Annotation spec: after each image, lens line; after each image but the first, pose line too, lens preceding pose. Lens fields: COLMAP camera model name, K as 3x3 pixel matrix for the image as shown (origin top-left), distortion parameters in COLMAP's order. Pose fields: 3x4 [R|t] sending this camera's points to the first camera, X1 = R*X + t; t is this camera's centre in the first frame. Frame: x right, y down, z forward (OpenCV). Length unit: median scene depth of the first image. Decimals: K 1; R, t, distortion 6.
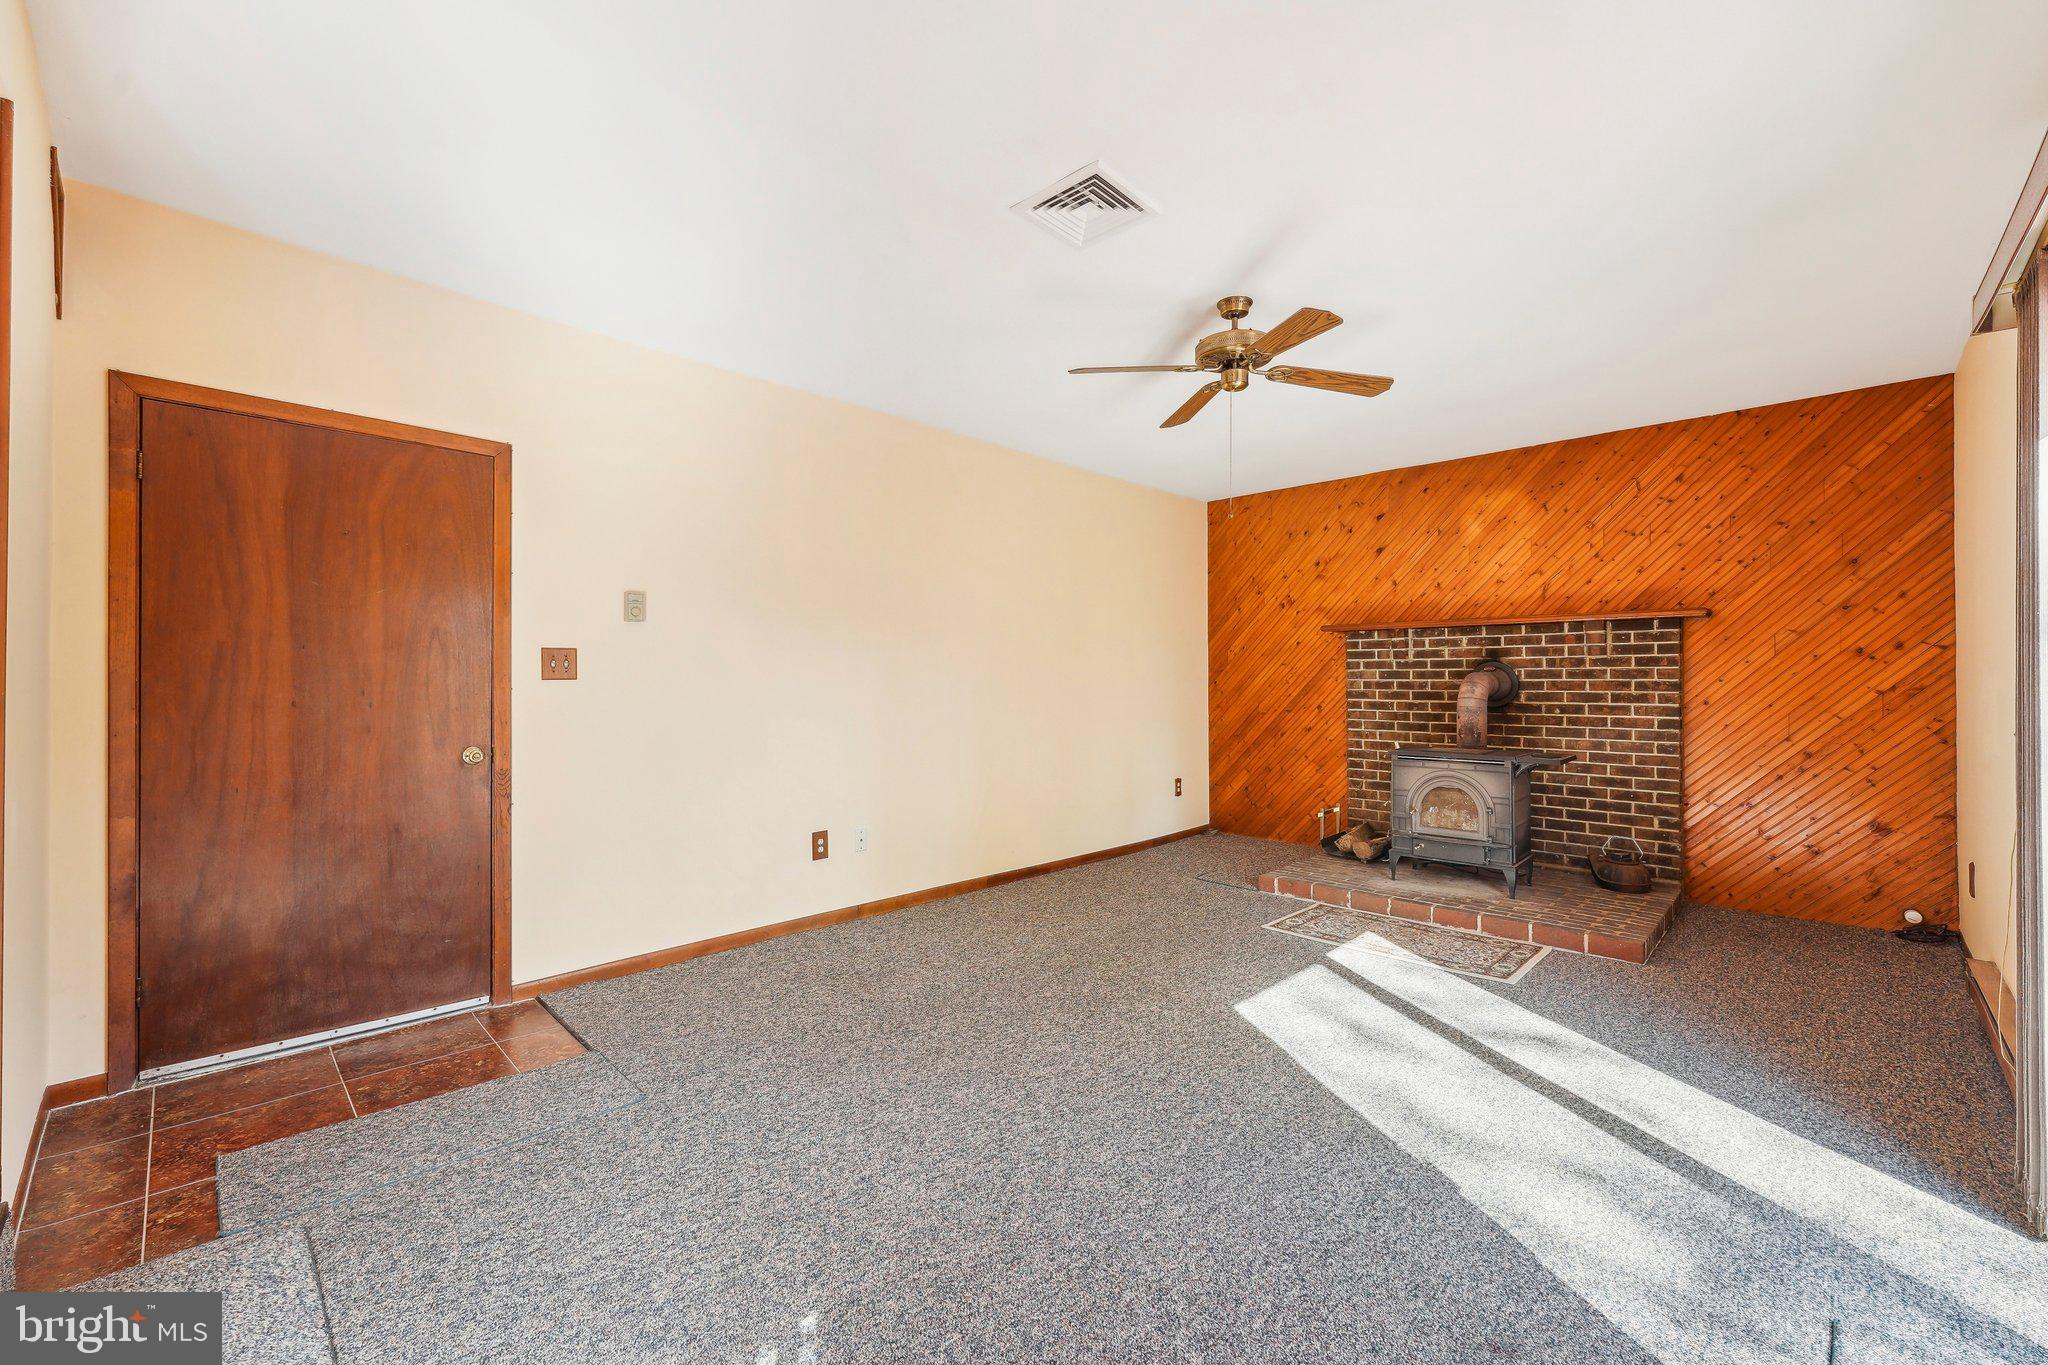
lens RADIAL K [[833.6, 0, 1024.0], [0, 833.6, 682.5], [0, 0, 1]] dist [0.001386, 0.002913]
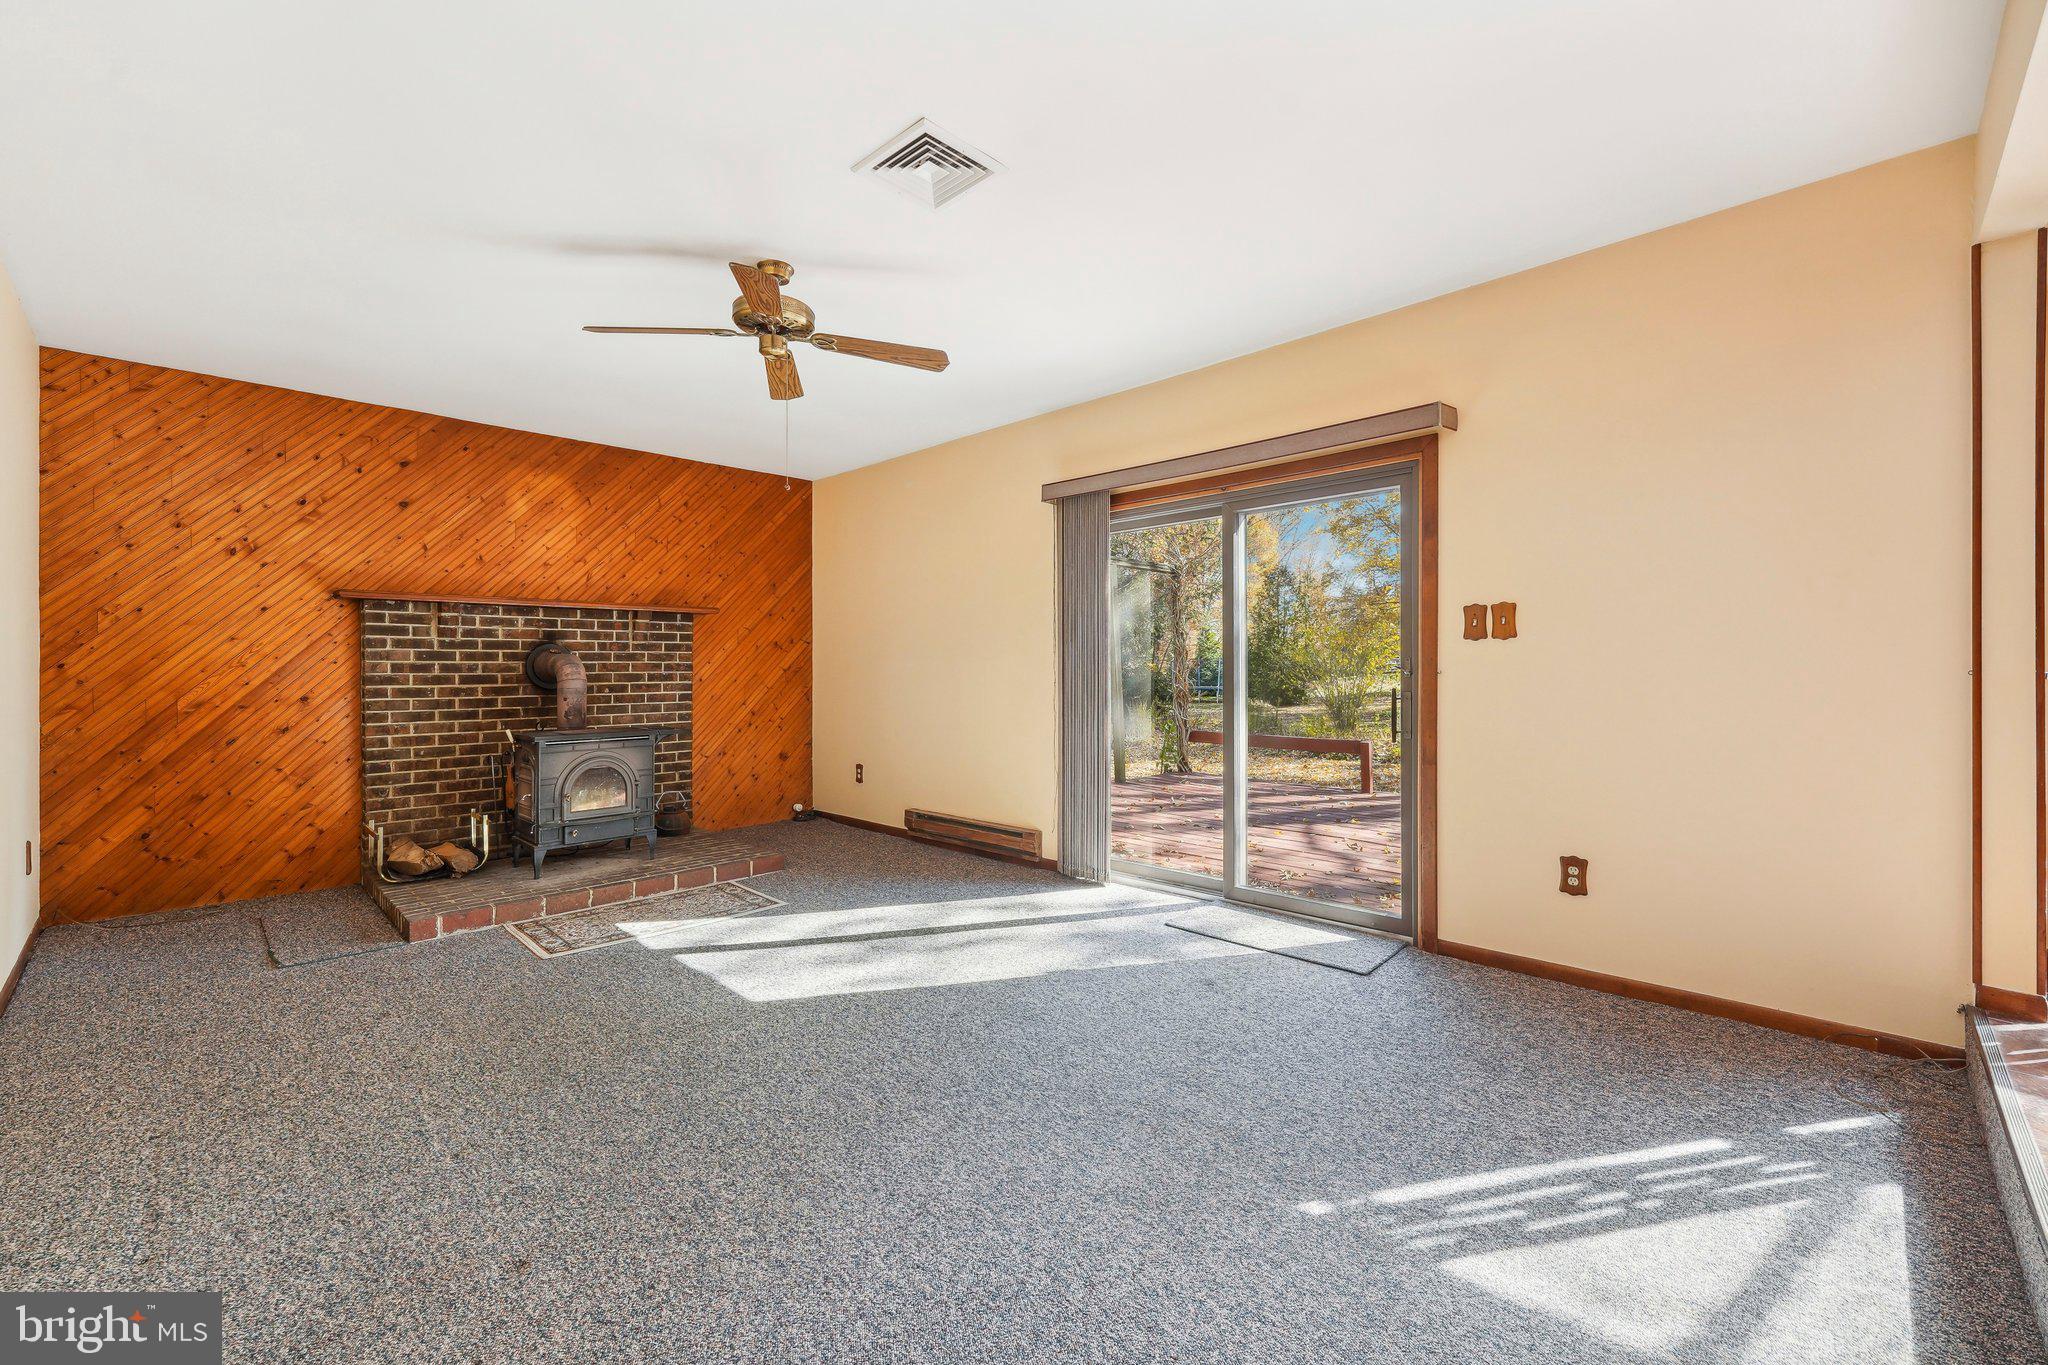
lens RADIAL K [[834.1, 0, 1019.4], [0, 834.1, 671.9], [0, 0, 1]] dist [0.000688, 0.000493]
pose [[0.015575, -0.004714, 0.999868, -0.430067], [0.007718, 0.999960, 0.004595, 0.008433], [-0.999849, 0.007646, 0.015611, 0.420307]]
